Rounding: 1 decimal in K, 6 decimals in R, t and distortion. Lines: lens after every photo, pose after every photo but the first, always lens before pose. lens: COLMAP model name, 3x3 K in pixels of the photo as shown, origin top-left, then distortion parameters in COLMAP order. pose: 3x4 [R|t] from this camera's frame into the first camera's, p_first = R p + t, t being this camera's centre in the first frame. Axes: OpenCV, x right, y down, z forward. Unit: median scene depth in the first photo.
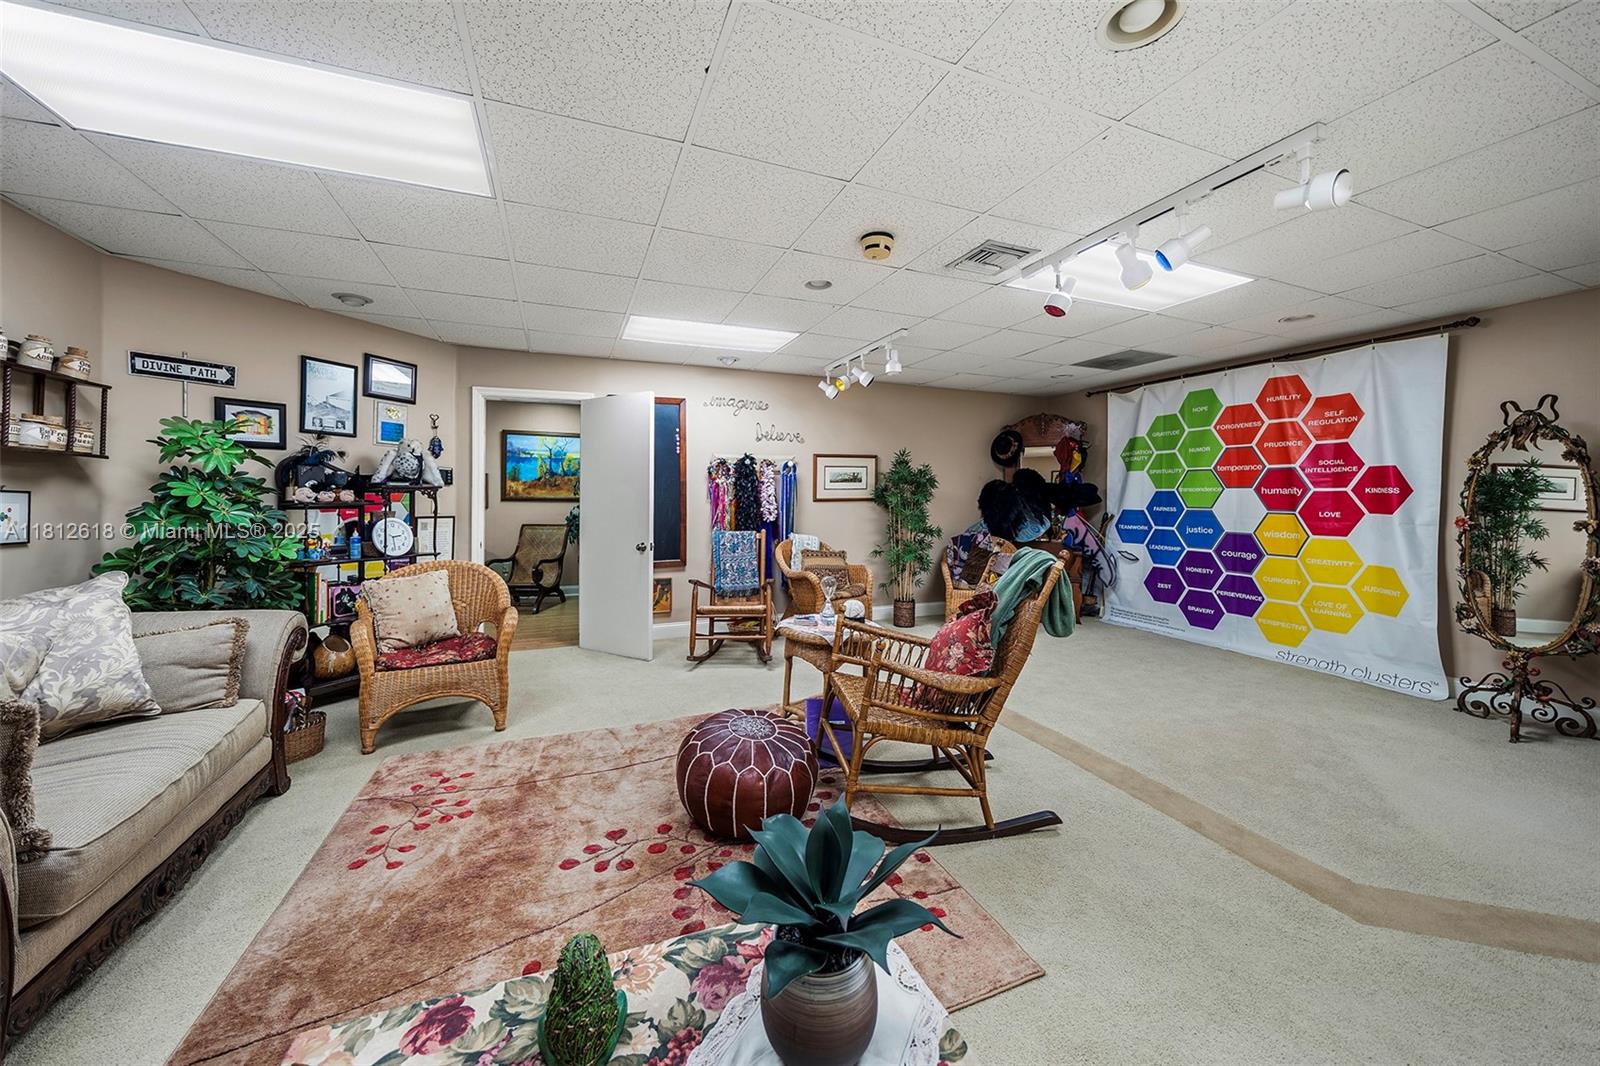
lens RADIAL K [[574.5, 0, 799.3], [0, 574.5, 499.7], [0, 0, 1]] dist [-0.005640, 0.000873]
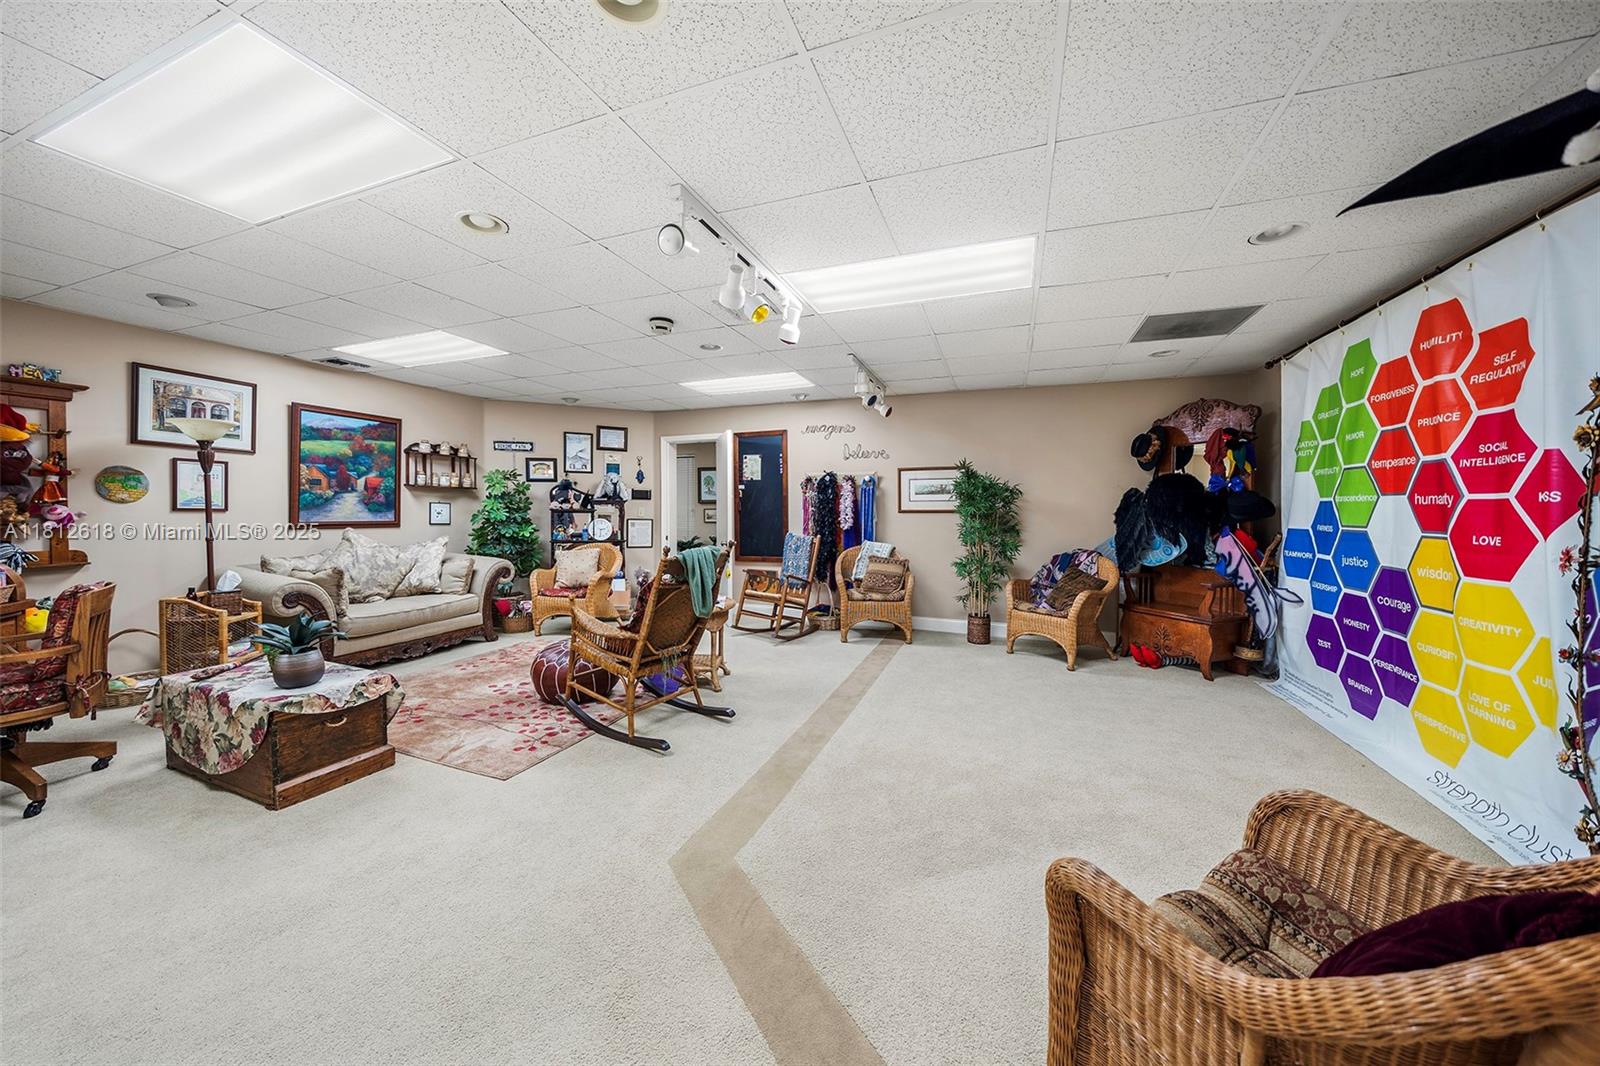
lens RADIAL K [[574.5, 0, 801.1], [0, 574.5, 521.8], [0, 0, 1]] dist [-0.005640, 0.000873]
pose [[0.726209, 0.019192, -0.687206, 0.787137], [-0.009794, 0.999798, 0.017572, 0.003848], [0.687405, -0.006031, 0.726250, 0.123934]]
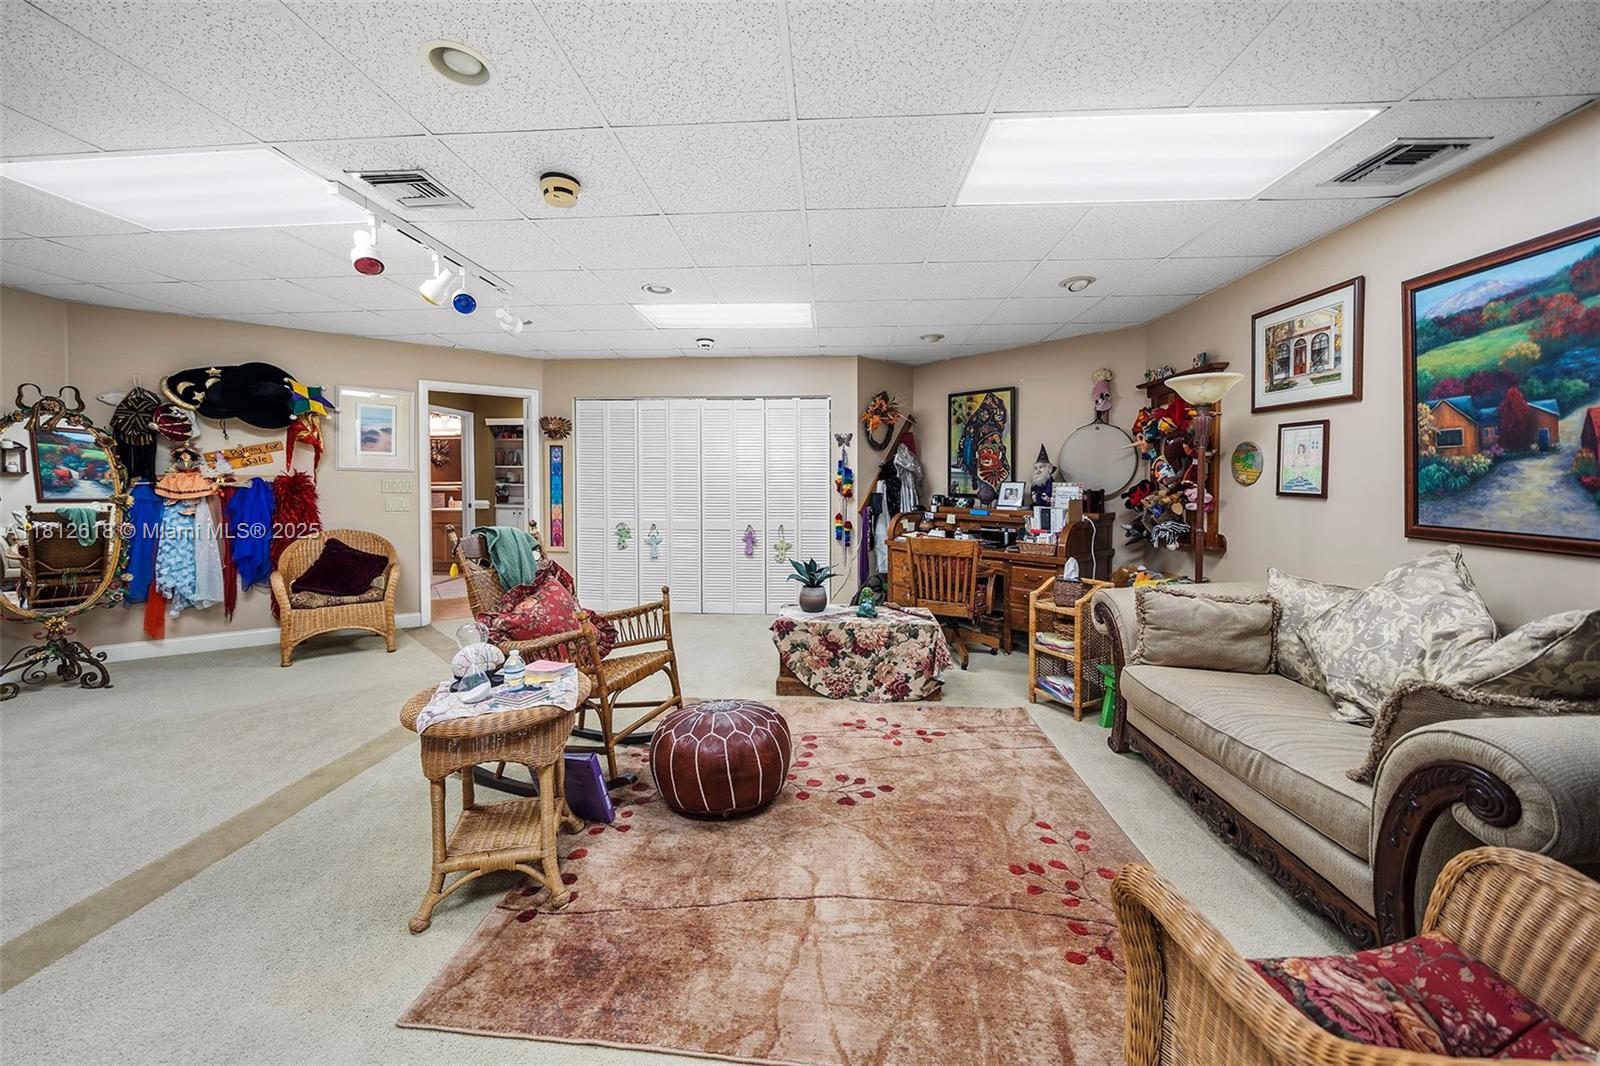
lens RADIAL K [[574.5, 0, 783.3], [0, 574.5, 490.3], [0, 0, 1]] dist [-0.005640, 0.000873]
pose [[-0.890255, -0.016231, 0.455174, -0.332522], [-0.005666, 0.999682, 0.024565, -0.007432], [-0.455428, 0.019290, -0.890064, 0.959065]]
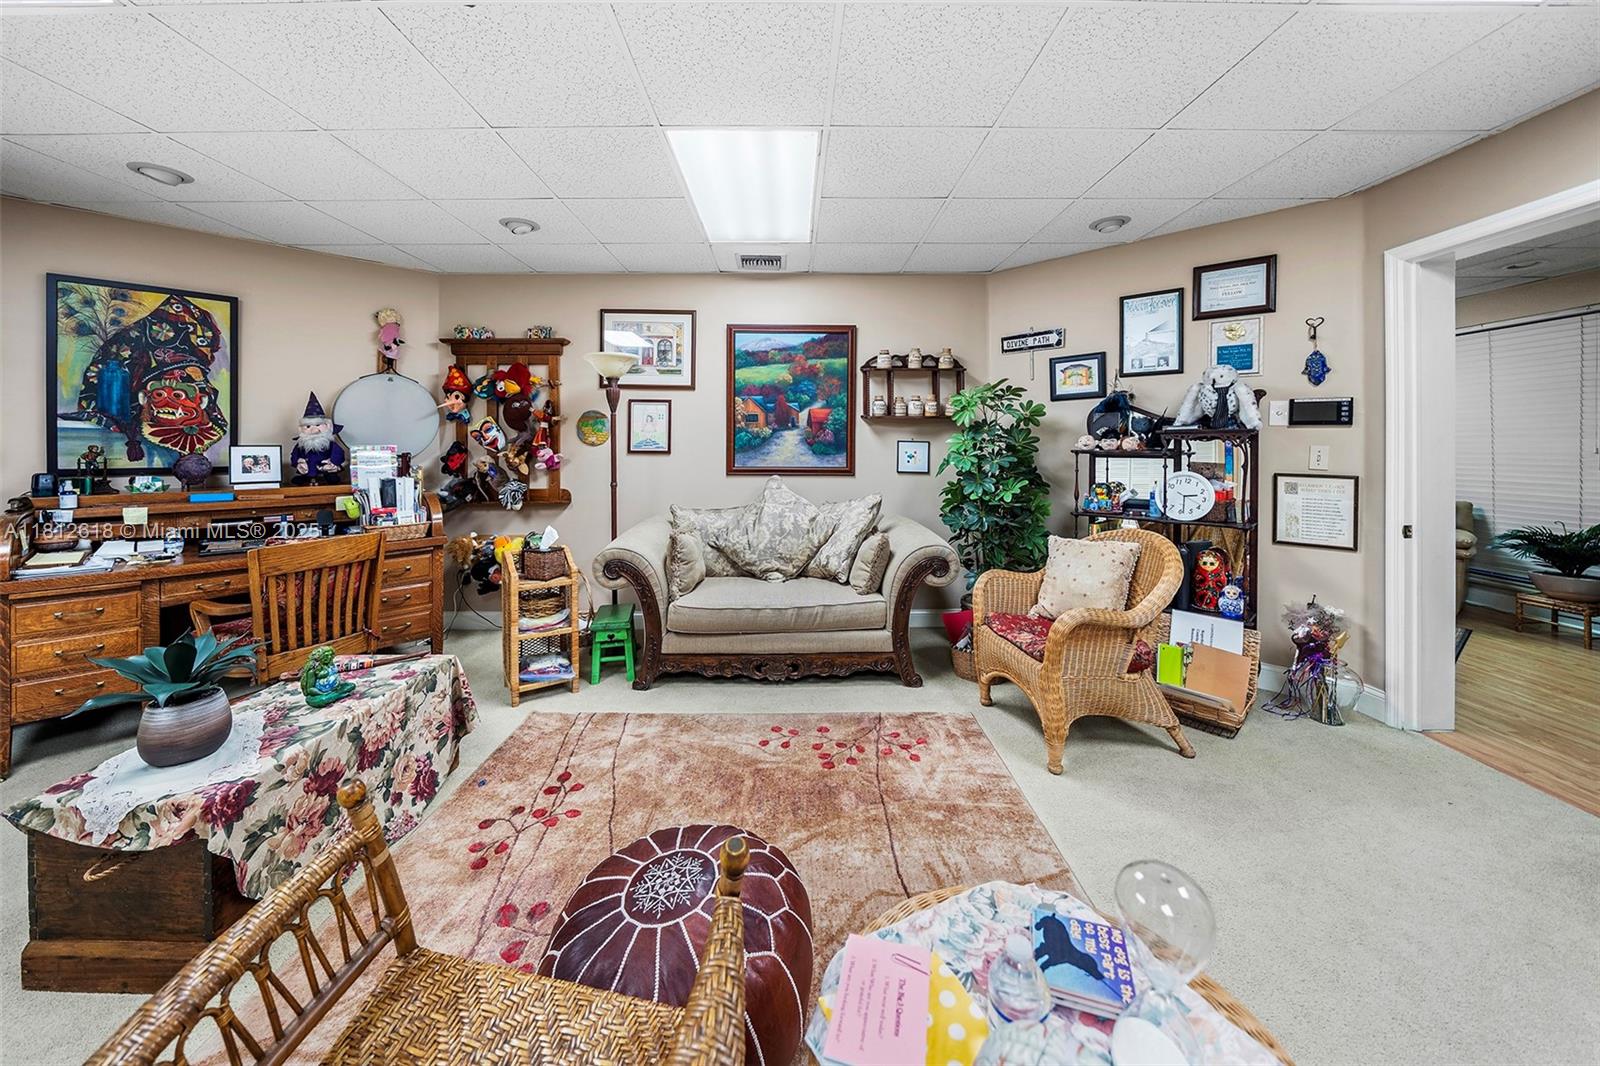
lens RADIAL K [[574.5, 0, 793.1], [0, 574.5, 448.6], [0, 0, 1]] dist [-0.005640, 0.000873]
pose [[-0.383213, 0.006131, -0.923640, 0.179426], [-0.003653, 0.999960, 0.008153, -0.003186], [0.923653, 0.006498, -0.383175, 0.674401]]
